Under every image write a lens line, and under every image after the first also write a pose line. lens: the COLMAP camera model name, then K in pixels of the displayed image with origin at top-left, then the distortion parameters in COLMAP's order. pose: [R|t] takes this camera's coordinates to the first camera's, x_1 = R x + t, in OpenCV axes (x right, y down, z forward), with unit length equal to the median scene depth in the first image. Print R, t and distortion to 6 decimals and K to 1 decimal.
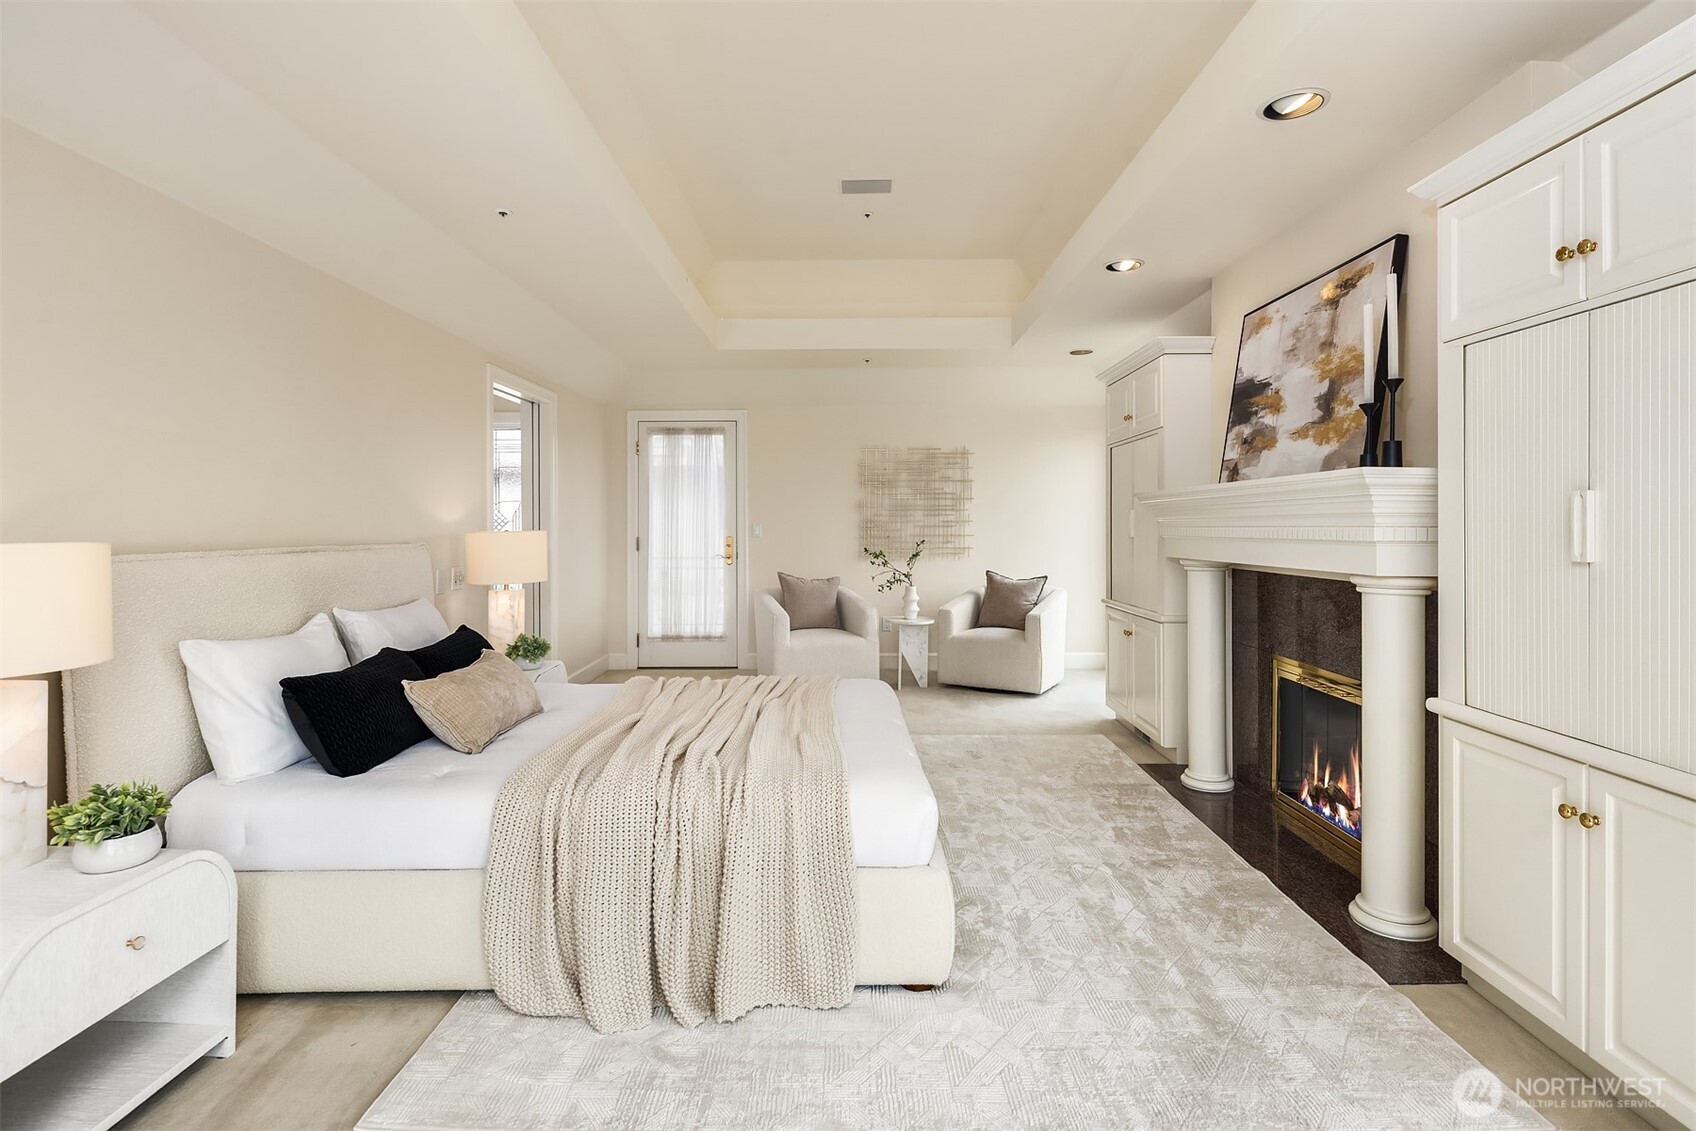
lens RADIAL K [[836.1, 0, 842.9], [0, 836.1, 534.0], [0, 0, 1]] dist [0.002446, -0.000932]
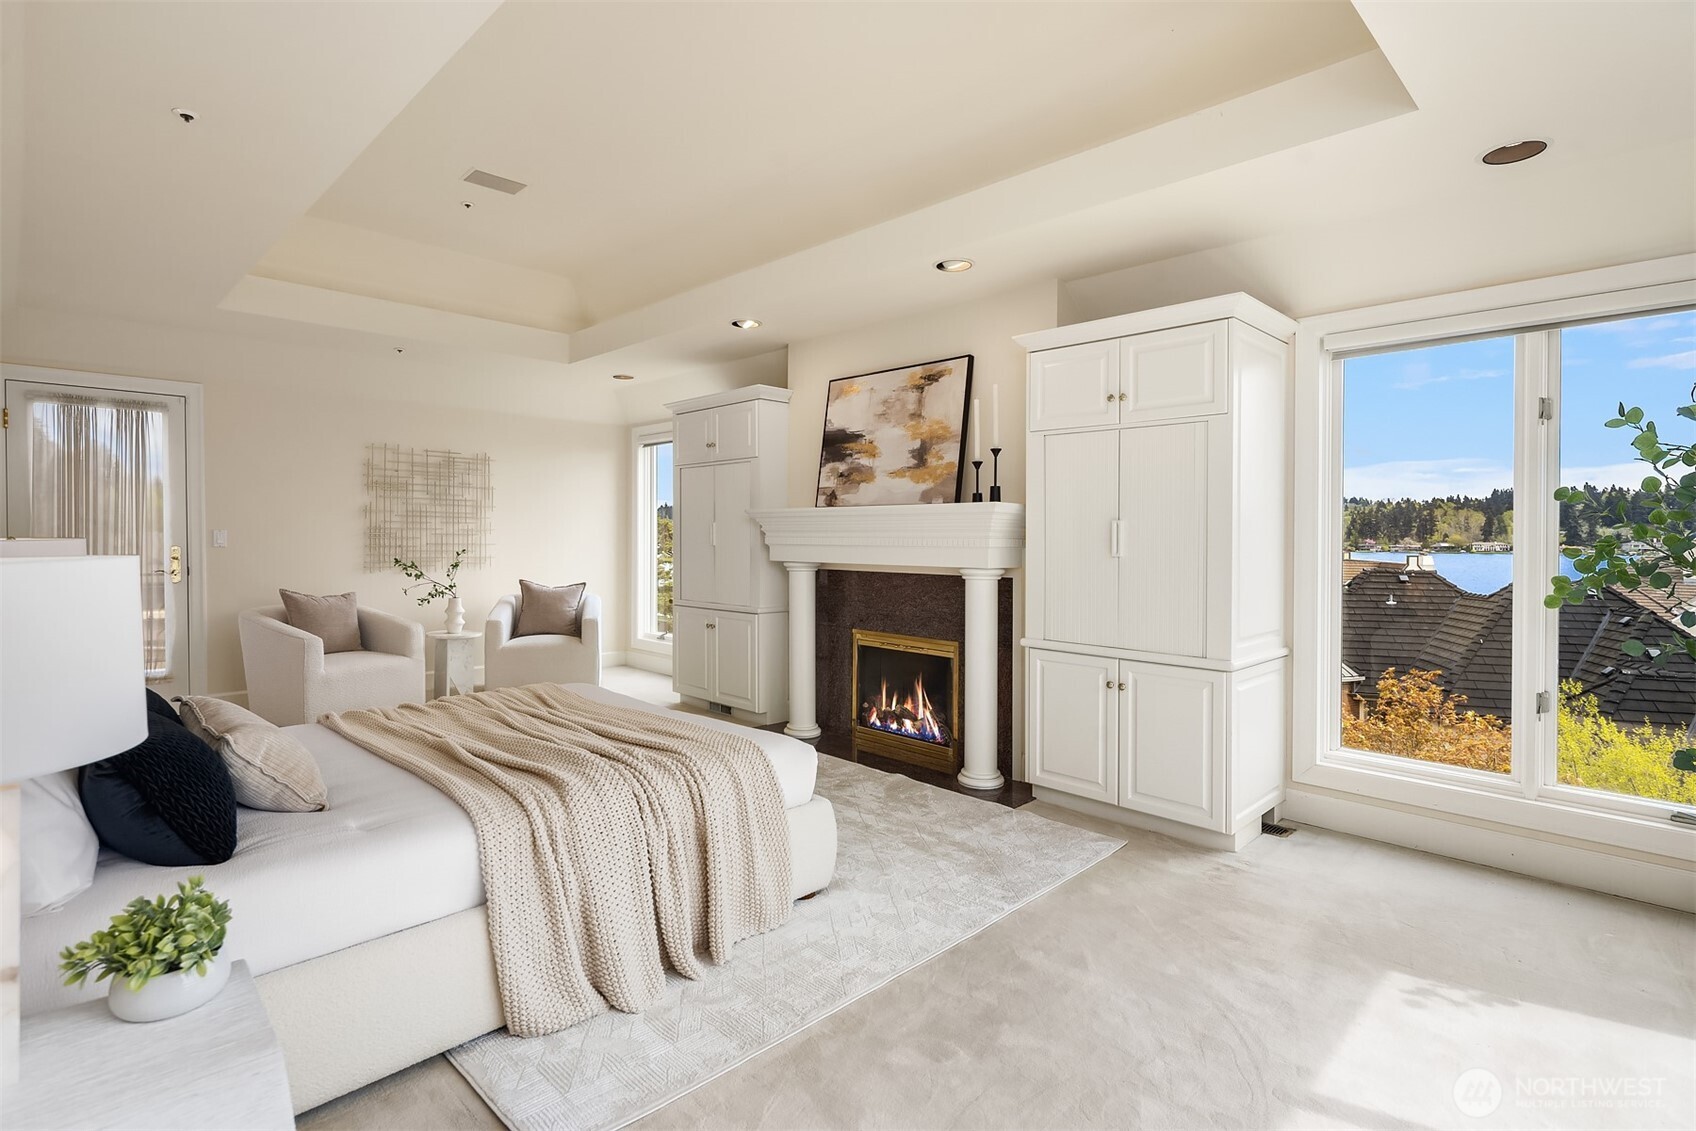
lens RADIAL K [[836.1, 0, 843.0], [0, 836.1, 552.9], [0, 0, 1]] dist [0.002446, -0.000932]
pose [[0.697904, -0.008430, 0.716142, -0.537852], [0.000026, 0.999931, 0.011746, 0.000572], [-0.716191, -0.008179, 0.697856, 0.047882]]
